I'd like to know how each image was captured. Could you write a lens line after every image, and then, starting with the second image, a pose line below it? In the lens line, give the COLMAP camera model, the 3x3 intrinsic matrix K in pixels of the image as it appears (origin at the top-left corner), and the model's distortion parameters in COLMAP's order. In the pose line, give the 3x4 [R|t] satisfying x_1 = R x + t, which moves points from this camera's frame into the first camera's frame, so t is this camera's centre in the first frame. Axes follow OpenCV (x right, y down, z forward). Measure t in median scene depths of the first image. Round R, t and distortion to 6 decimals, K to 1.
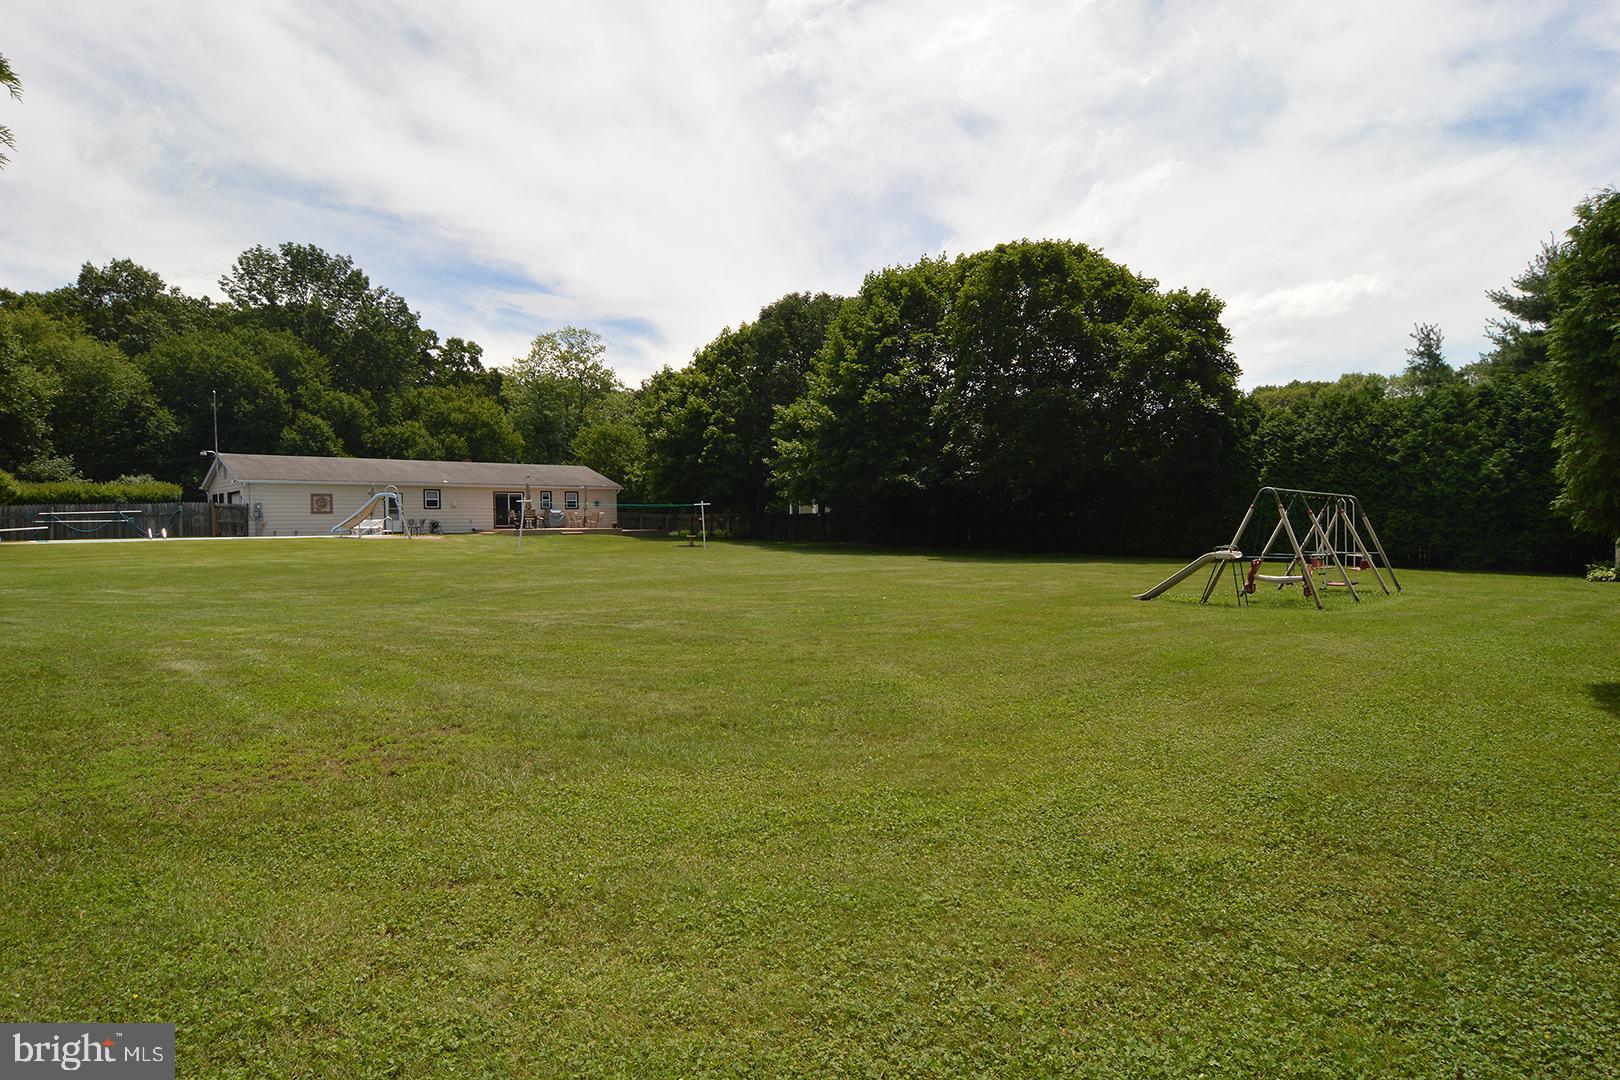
lens RADIAL K [[910.7, 0, 810.2], [0, 910.7, 536.0], [0, 0, 1]] dist [-0.008599, -0.011468]
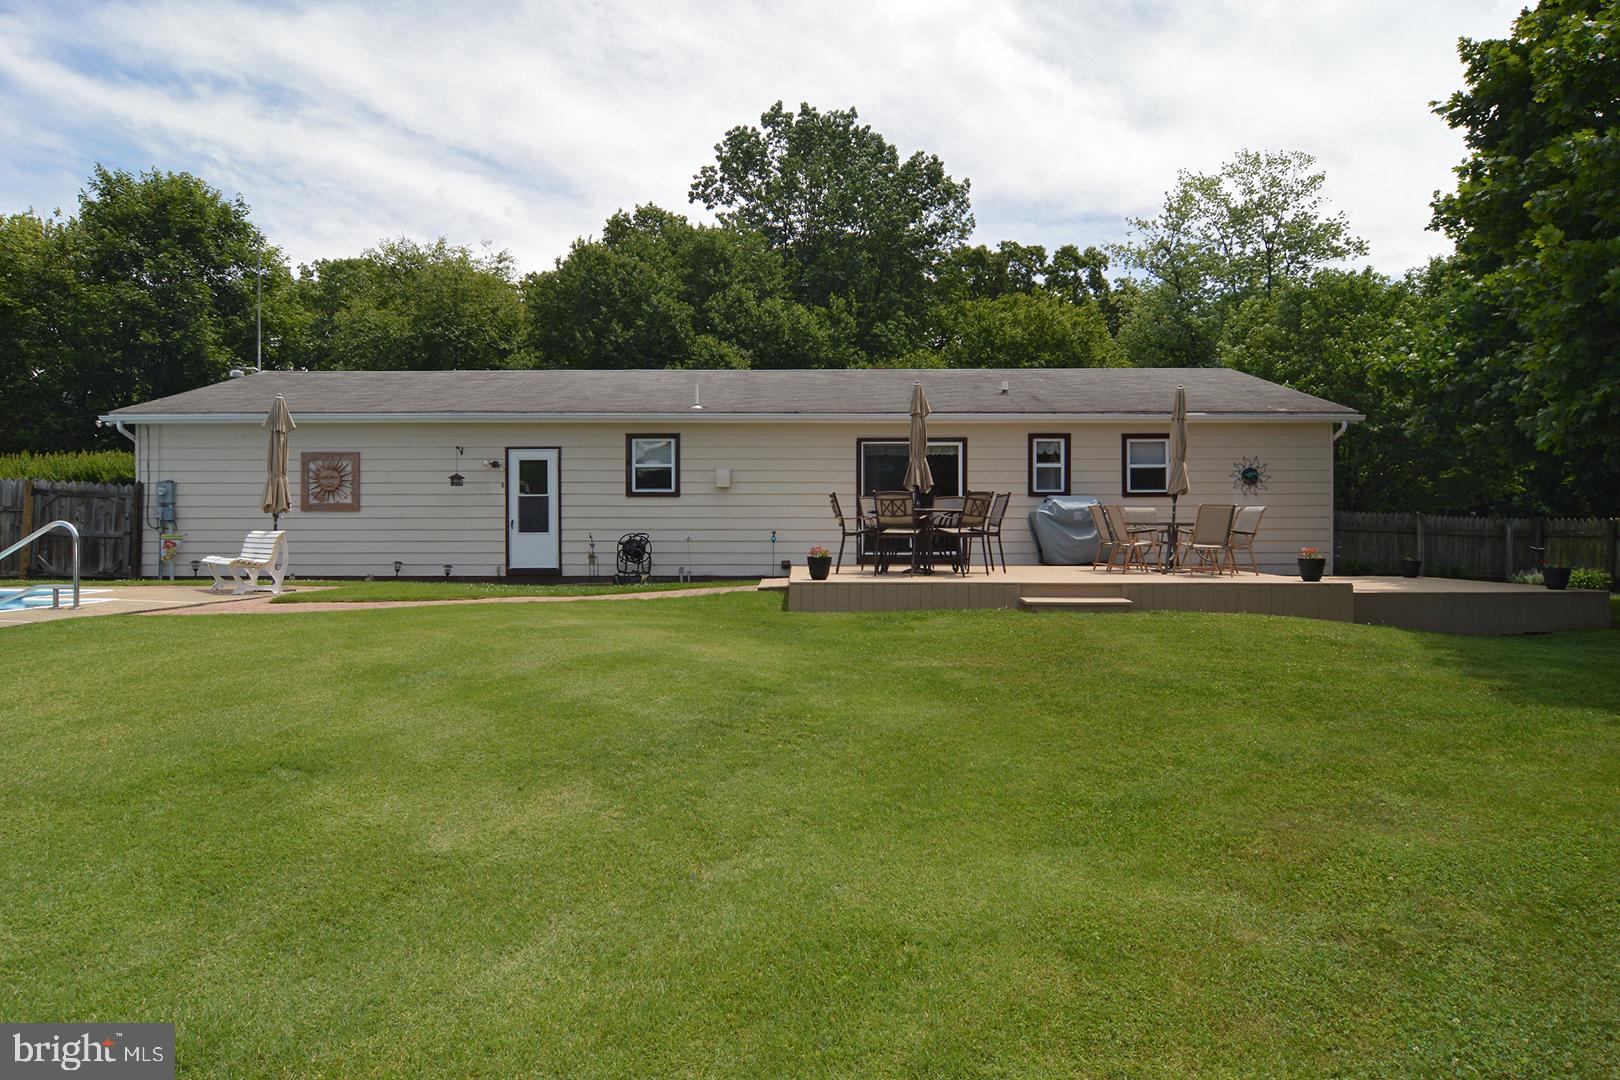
lens RADIAL K [[910.7, 0, 810.8], [0, 910.7, 537.6], [0, 0, 1]] dist [-0.008599, -0.011468]
pose [[0.731748, 0.011363, -0.681480, -0.098919], [-0.018442, 0.999825, -0.003132, -0.009391], [0.681325, 0.014859, 0.731830, 0.484324]]
